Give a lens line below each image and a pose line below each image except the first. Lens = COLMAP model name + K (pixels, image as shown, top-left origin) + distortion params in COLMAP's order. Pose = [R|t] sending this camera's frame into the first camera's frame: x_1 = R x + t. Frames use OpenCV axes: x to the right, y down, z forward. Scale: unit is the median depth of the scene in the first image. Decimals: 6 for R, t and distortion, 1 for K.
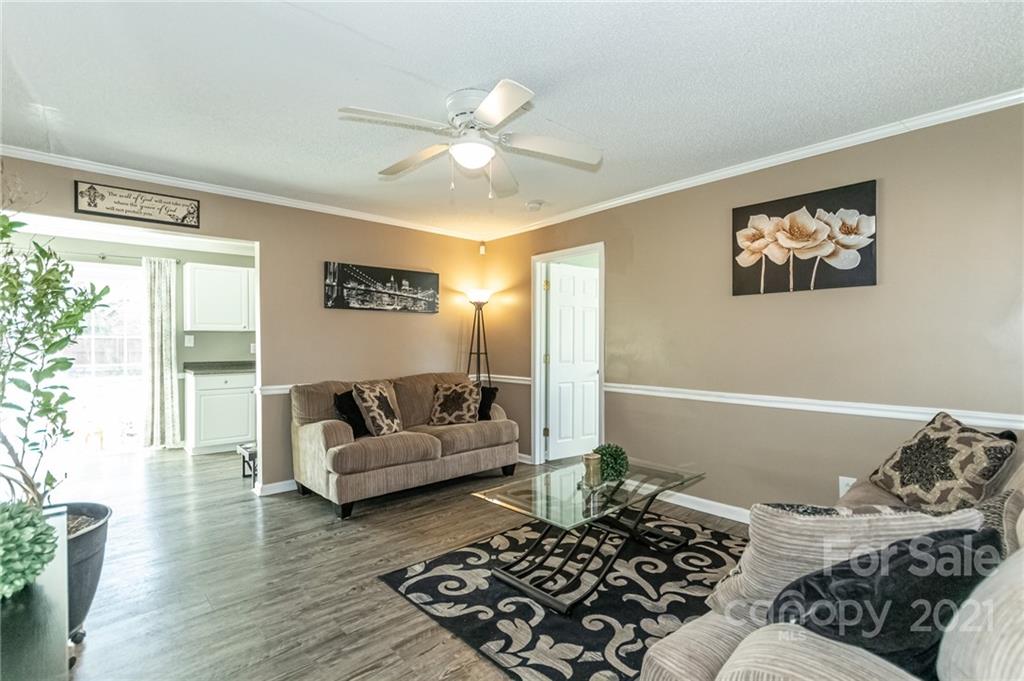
lens RADIAL K [[471.2, 0, 507.7], [0, 471.2, 341.3], [0, 0, 1]] dist [0.002726, -0.000018]
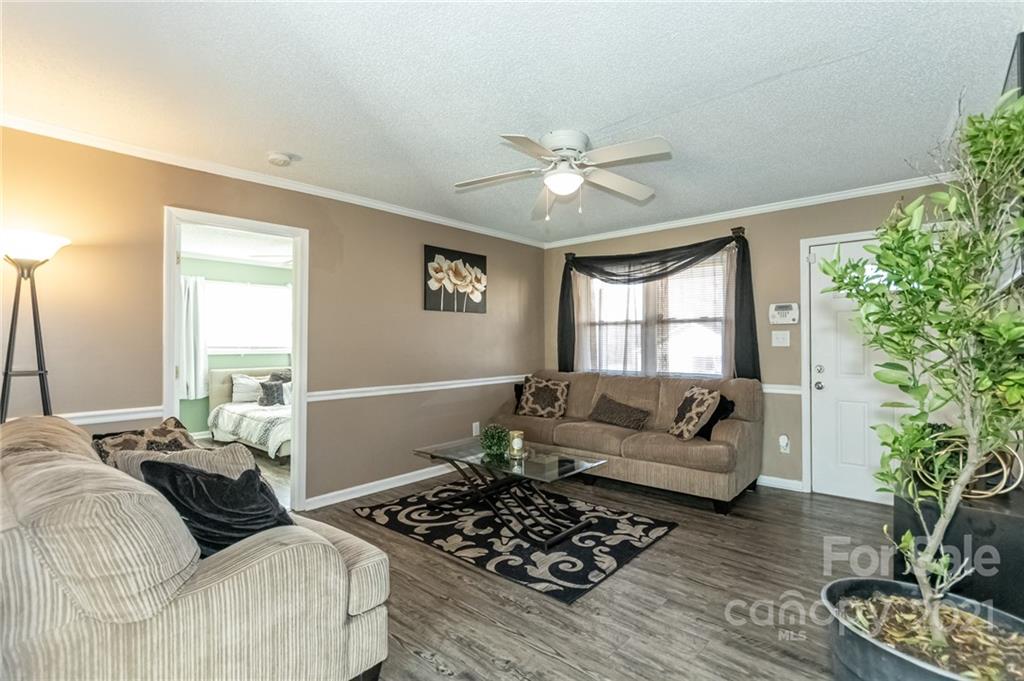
lens RADIAL K [[471.2, 0, 507.7], [0, 471.2, 341.3], [0, 0, 1]] dist [0.002726, -0.000018]
pose [[-0.083315, 0.002237, 0.996521, -0.996441], [0.003047, 0.999993, -0.001990, -0.005749], [-0.996519, 0.002871, -0.083321, 1.012915]]
